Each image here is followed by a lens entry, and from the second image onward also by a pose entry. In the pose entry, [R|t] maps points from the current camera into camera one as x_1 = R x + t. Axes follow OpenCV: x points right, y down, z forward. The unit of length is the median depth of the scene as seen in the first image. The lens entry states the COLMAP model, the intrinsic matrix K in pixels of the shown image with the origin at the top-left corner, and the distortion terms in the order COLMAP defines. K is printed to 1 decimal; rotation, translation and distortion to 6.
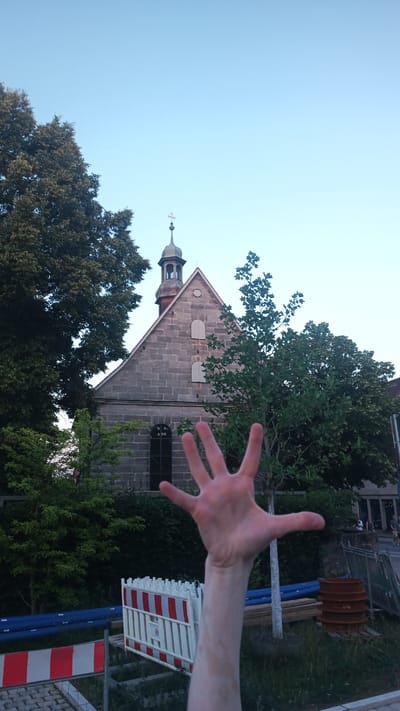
lens RADIAL K [[519.3, 0, 200.0], [0, 519.3, 355.5], [0, 0, 1]] dist [0.011554, -0.001788]
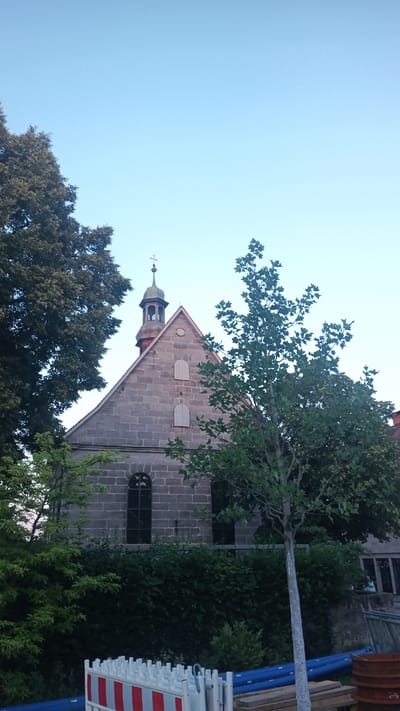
lens RADIAL K [[519.3, 0, 200.0], [0, 519.3, 355.5], [0, 0, 1]] dist [0.011554, -0.001788]
pose [[0.999221, 0.005938, 0.039011, -0.012935], [-0.001625, 0.993967, -0.109666, 0.049946], [-0.039427, 0.109518, 0.993203, 0.129301]]
